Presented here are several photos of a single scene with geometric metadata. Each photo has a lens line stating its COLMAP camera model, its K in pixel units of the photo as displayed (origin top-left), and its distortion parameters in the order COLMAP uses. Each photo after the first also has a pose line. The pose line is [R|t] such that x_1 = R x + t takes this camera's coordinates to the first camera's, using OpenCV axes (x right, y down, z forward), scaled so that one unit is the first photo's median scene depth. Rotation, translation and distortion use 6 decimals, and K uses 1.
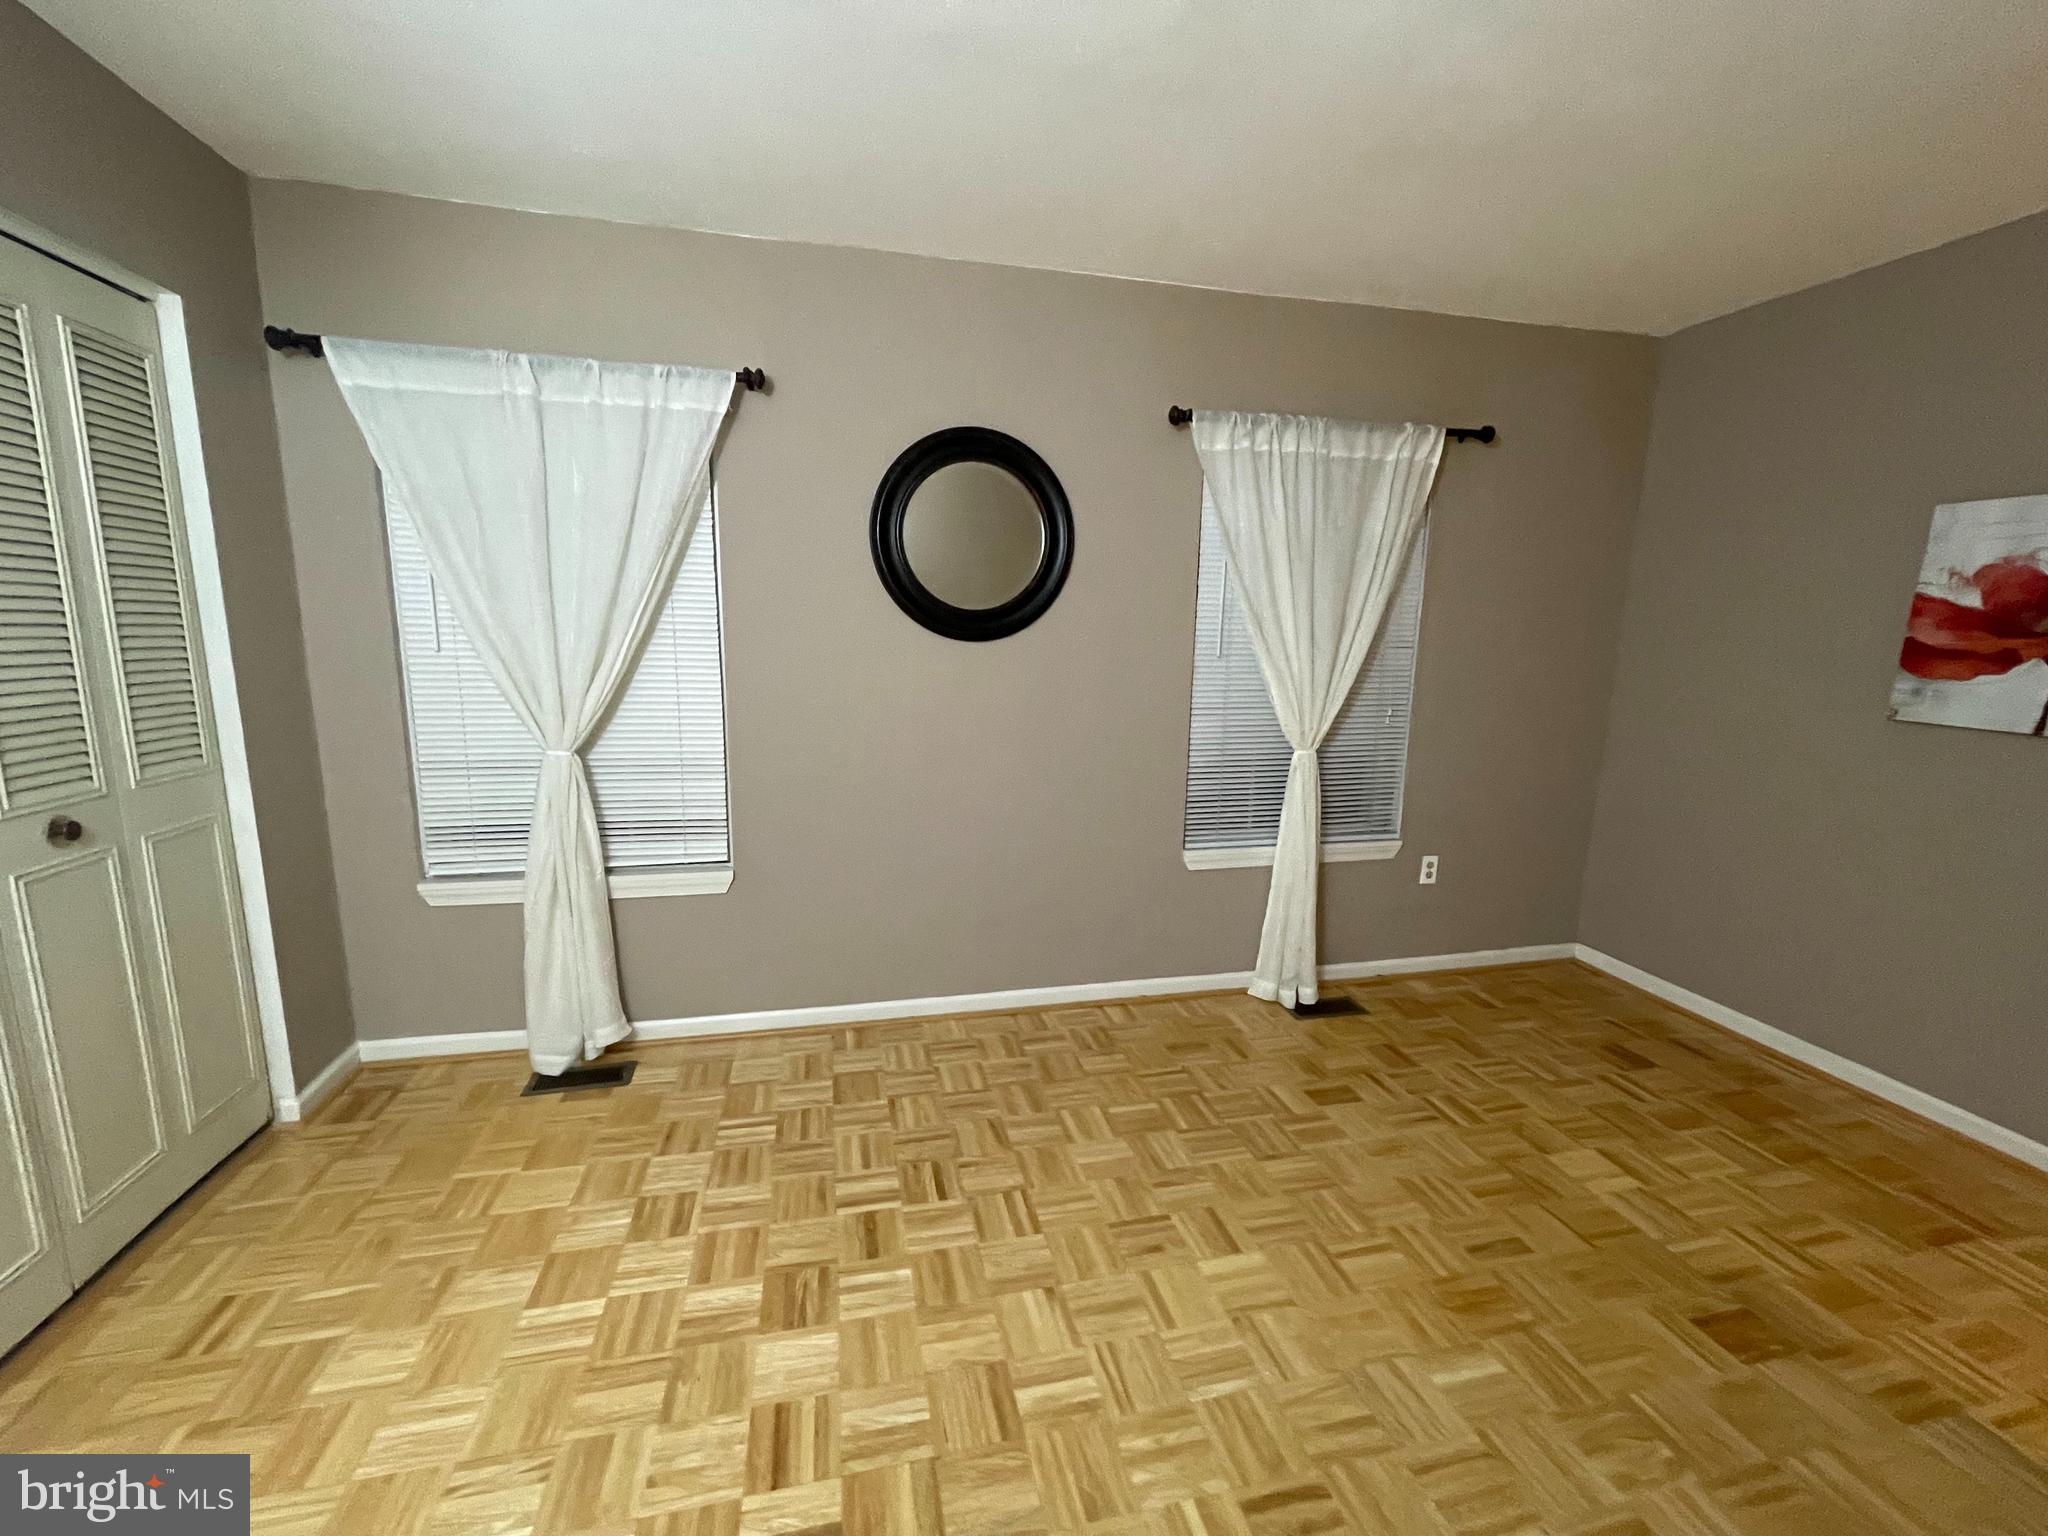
lens RADIAL K [[827.6, 0, 1021.2], [0, 827.6, 768.7], [0, 0, 1]] dist [-0.003494, 0.003899]
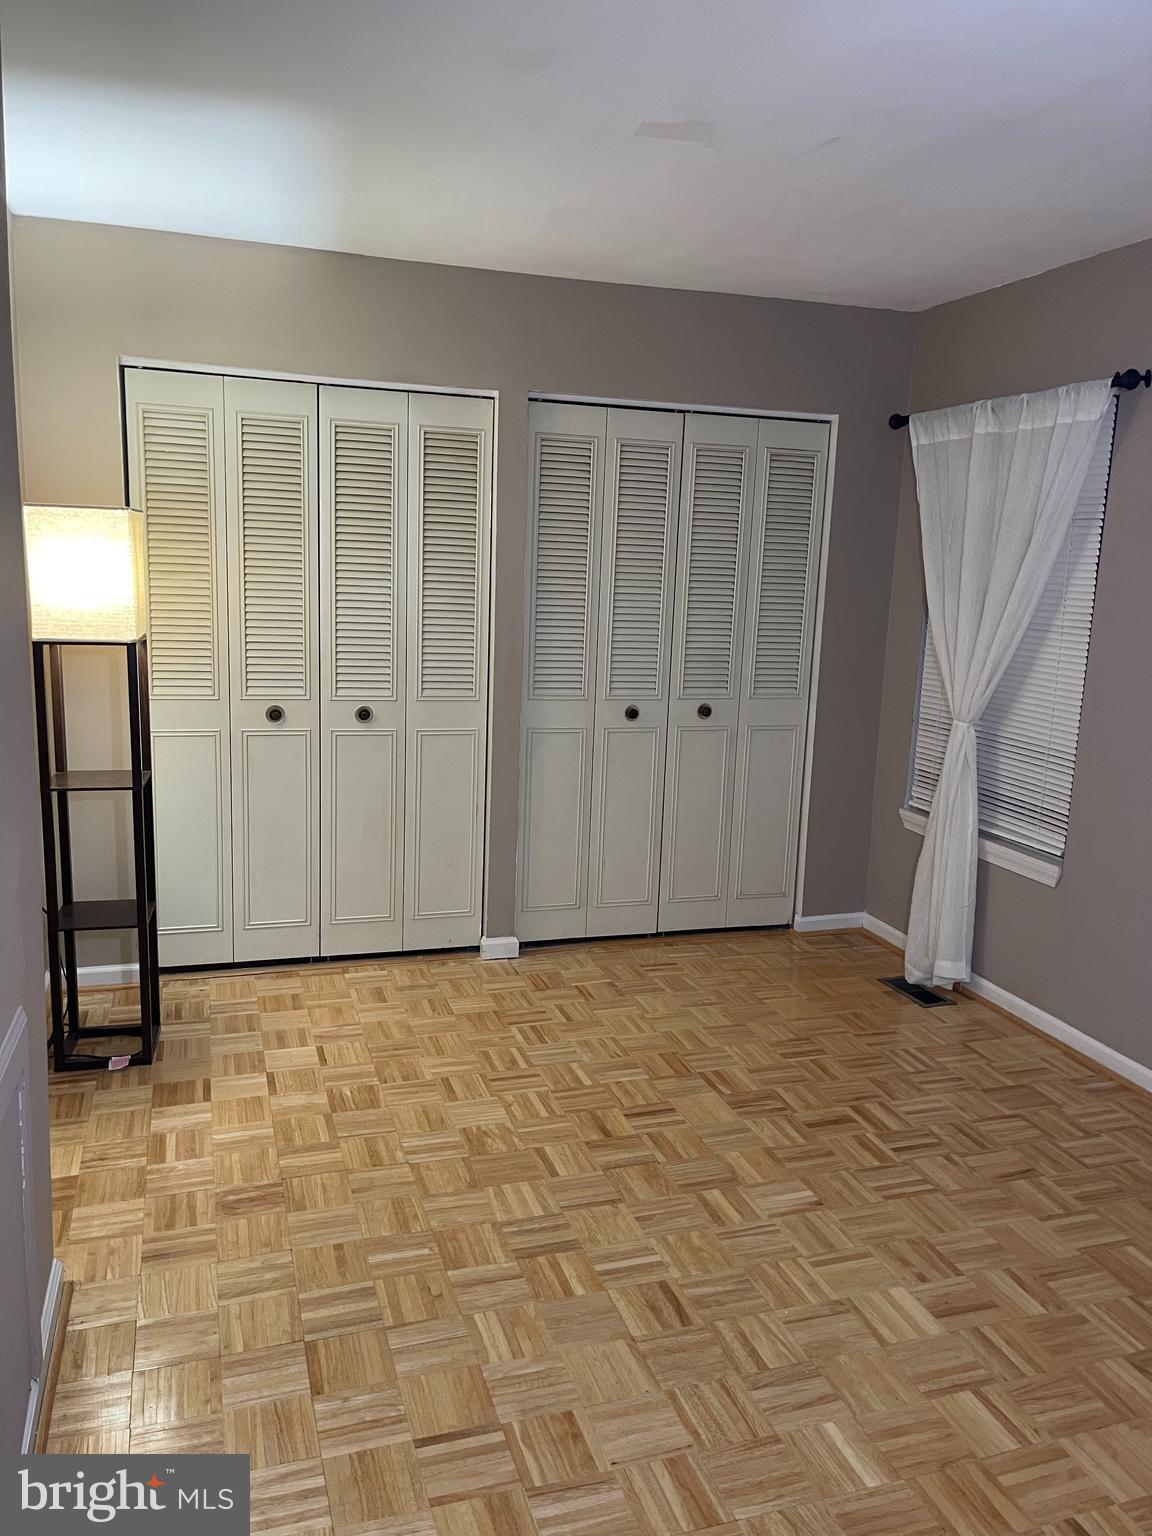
lens RADIAL K [[1160.9, 0, 576.0], [0, 1160.9, 768.0], [0, 0, 1]] dist [0.079381, -0.081511]
pose [[0.088244, 0.157777, -0.983524, 1.074311], [-0.201222, 0.969843, 0.137528, -0.077142], [0.975563, 0.185771, 0.117331, 0.265014]]
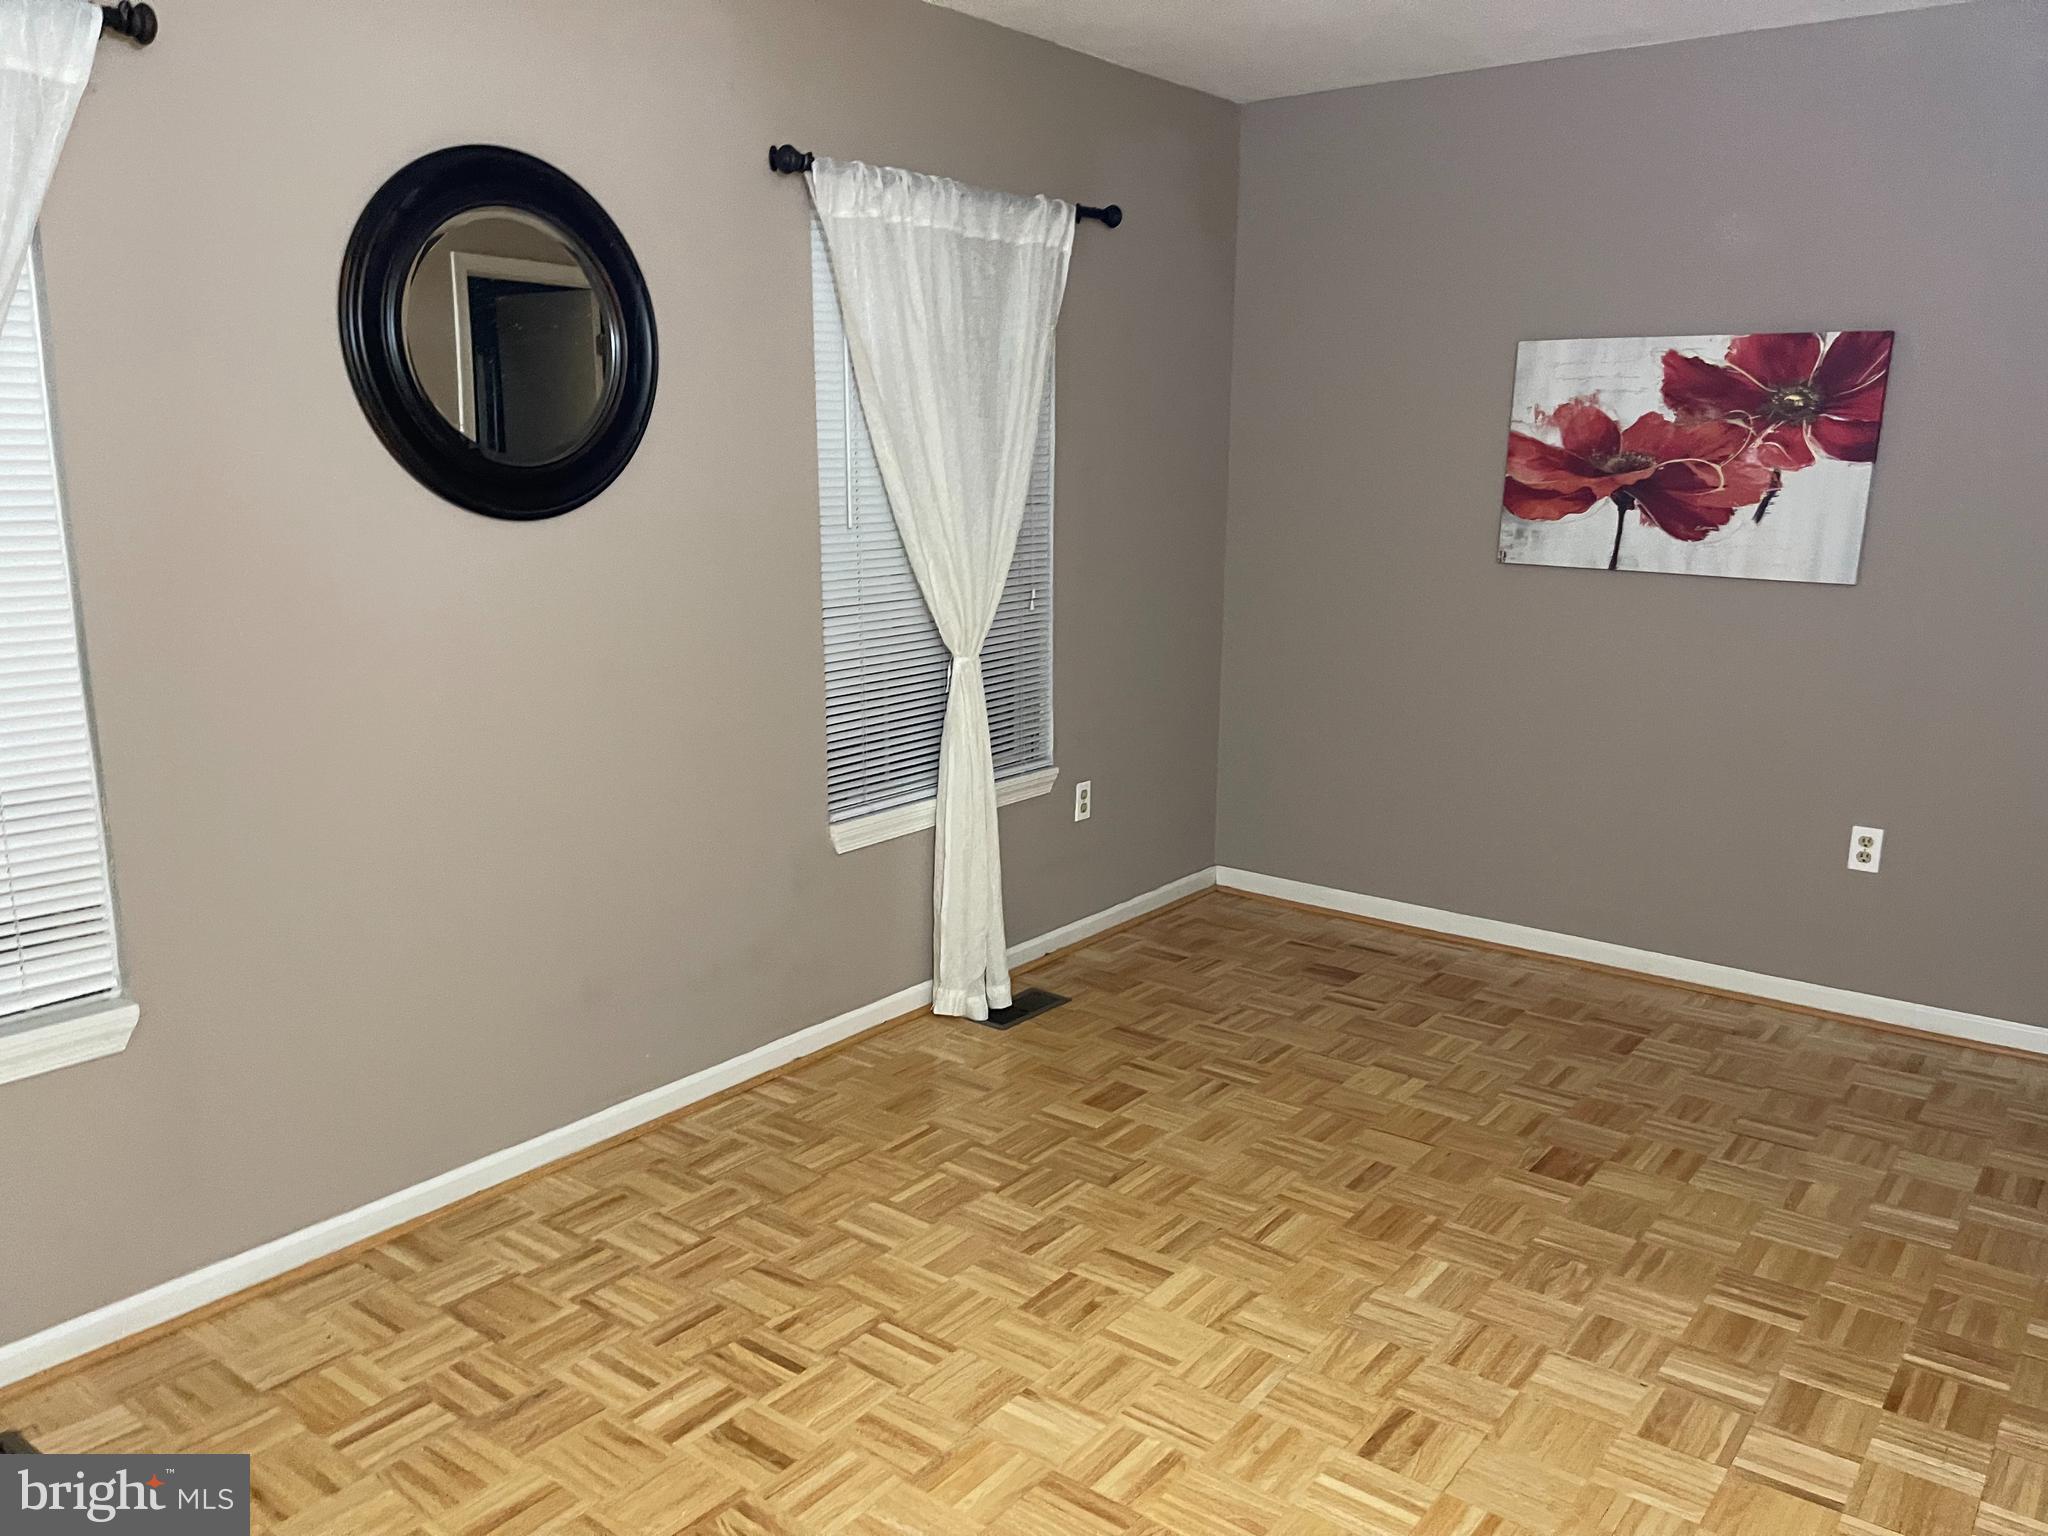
lens RADIAL K [[1547.9, 0, 1025.2], [0, 1547.9, 774.9], [0, 0, 1]] dist [0.079381, -0.081511]
pose [[0.776662, -0.143769, 0.613292, -0.543465], [0.117032, 0.989589, 0.083773, -0.032744], [-0.618950, 0.006712, 0.785401, -0.086704]]
